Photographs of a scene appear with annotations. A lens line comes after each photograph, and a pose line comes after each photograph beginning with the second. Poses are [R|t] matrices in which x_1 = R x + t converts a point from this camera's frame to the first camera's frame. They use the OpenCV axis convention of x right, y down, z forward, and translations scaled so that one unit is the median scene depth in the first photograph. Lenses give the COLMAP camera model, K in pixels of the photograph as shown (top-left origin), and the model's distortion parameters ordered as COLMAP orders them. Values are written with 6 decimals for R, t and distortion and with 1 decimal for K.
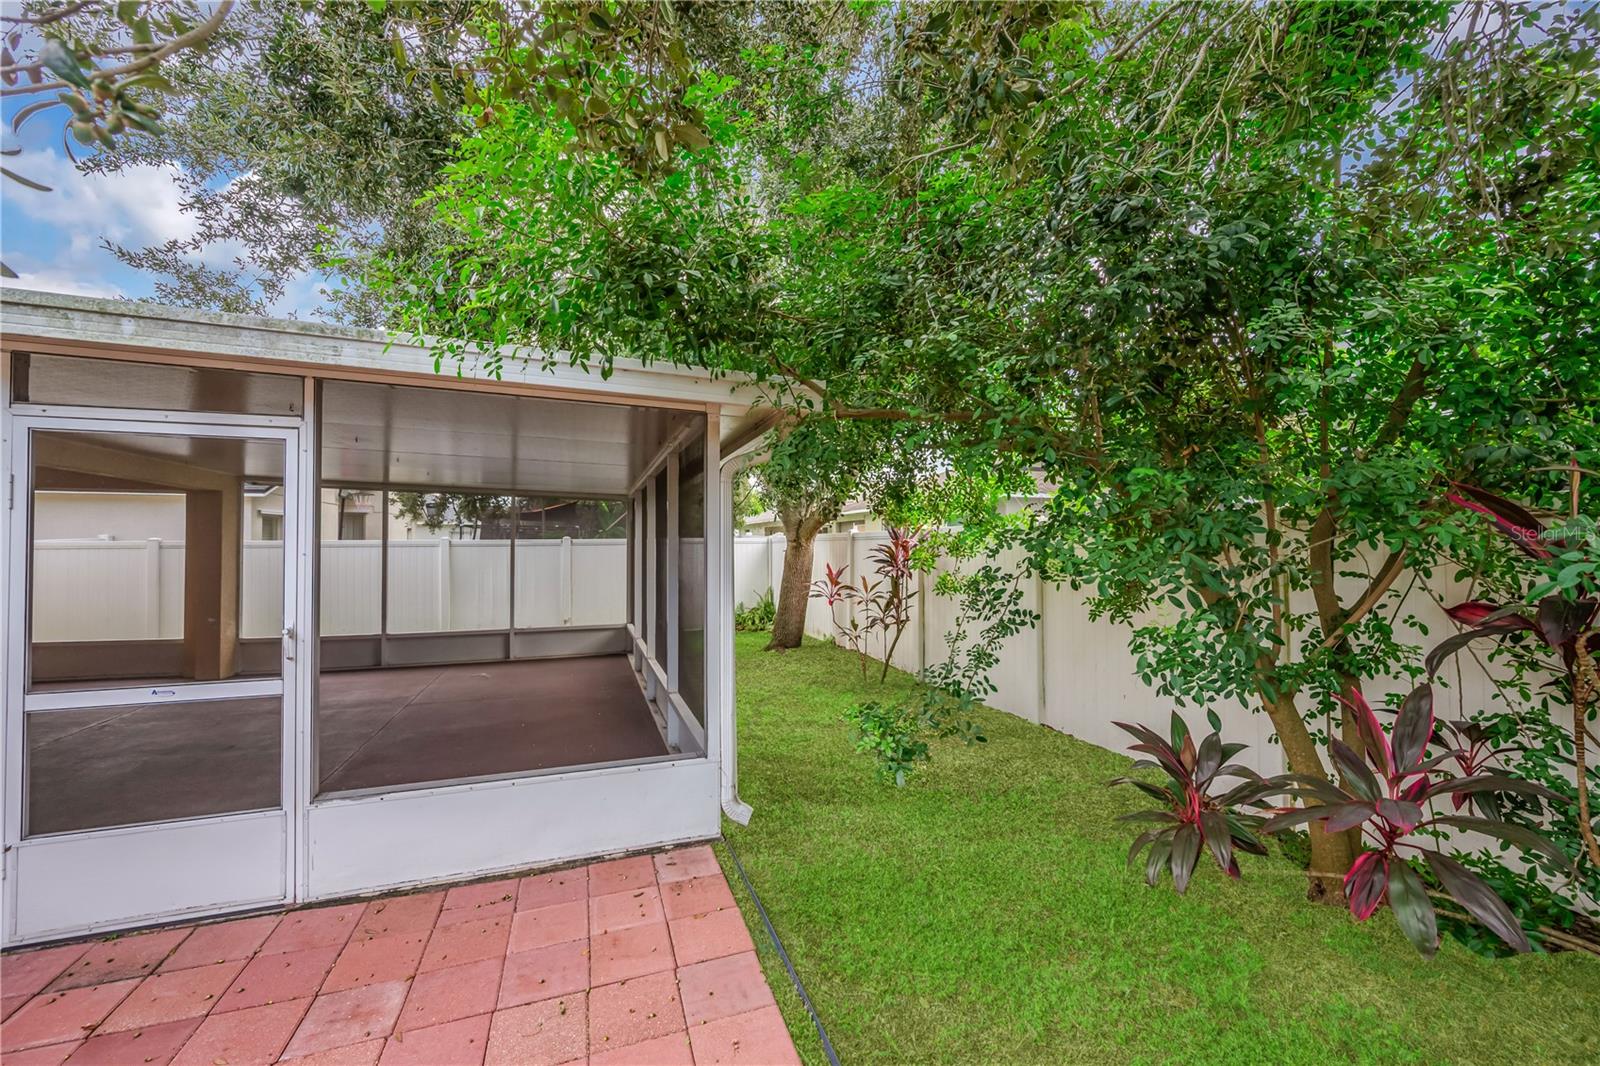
lens RADIAL K [[620.5, 0, 793.4], [0, 620.5, 530.9], [0, 0, 1]] dist [-0.004310, -0.000640]
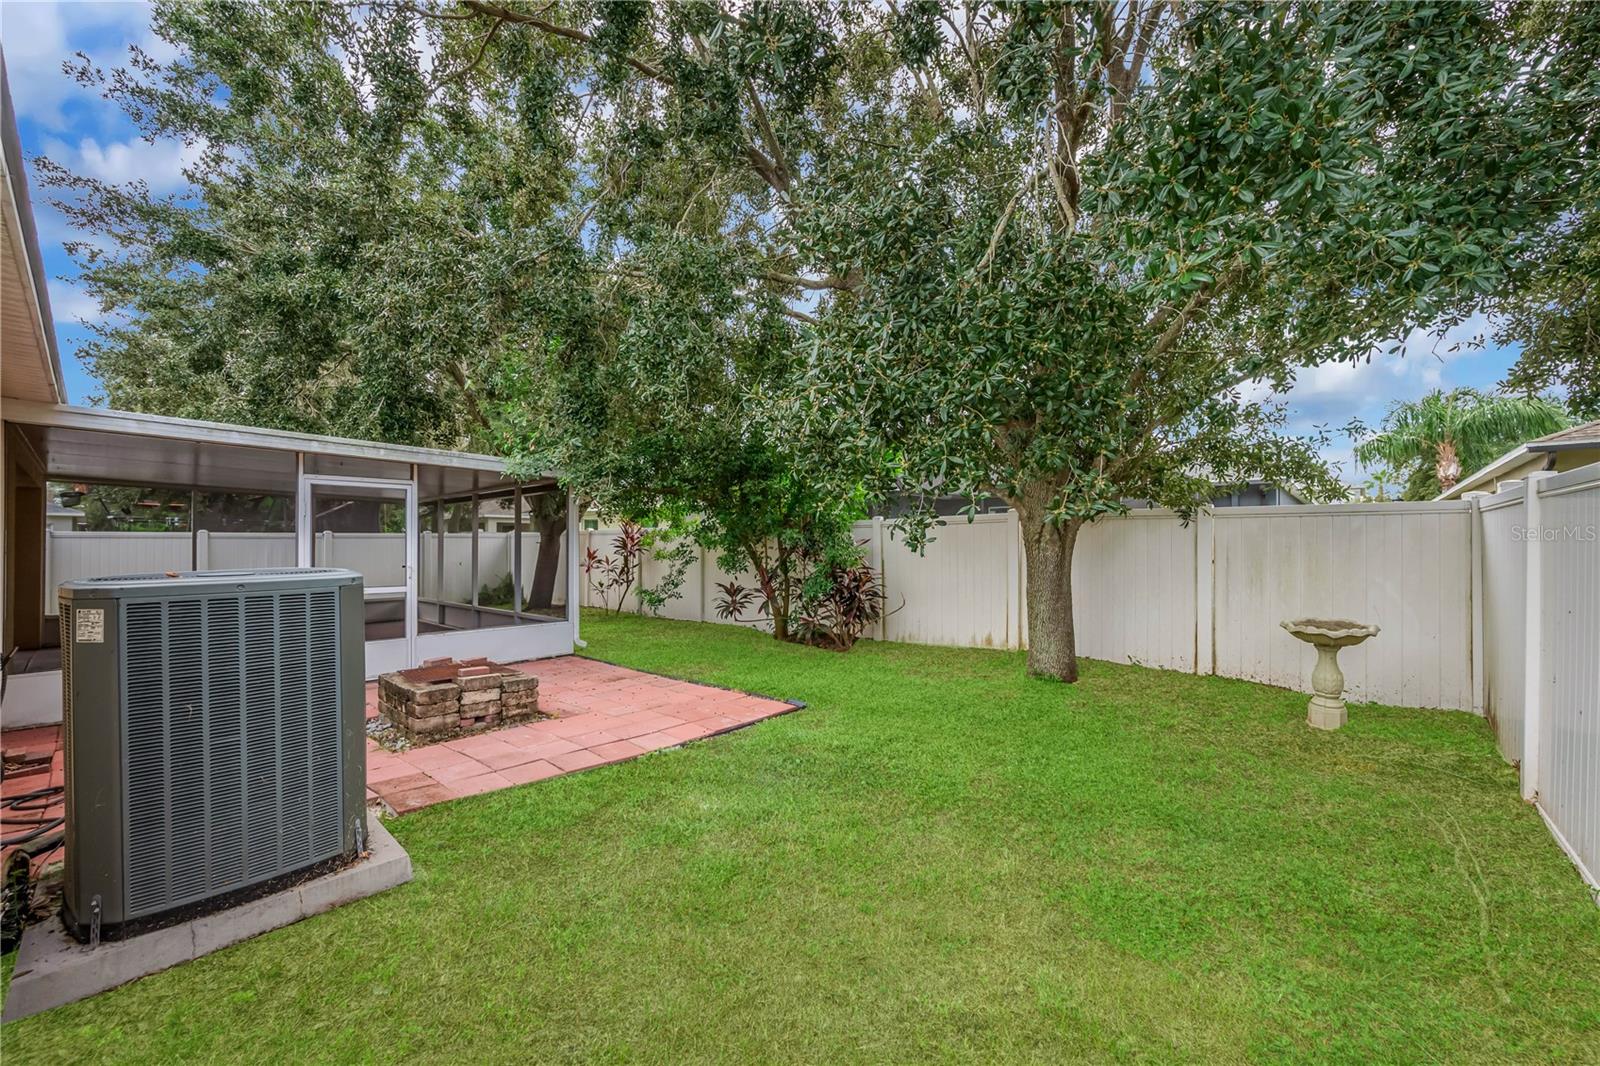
lens RADIAL K [[620.5, 0, 797.0], [0, 620.5, 539.9], [0, 0, 1]] dist [-0.004310, -0.000640]
pose [[0.874210, 0.007932, 0.485483, -0.264412], [-0.016707, 0.999766, 0.013749, -0.001816], [-0.485261, -0.020130, 0.874138, -0.761233]]
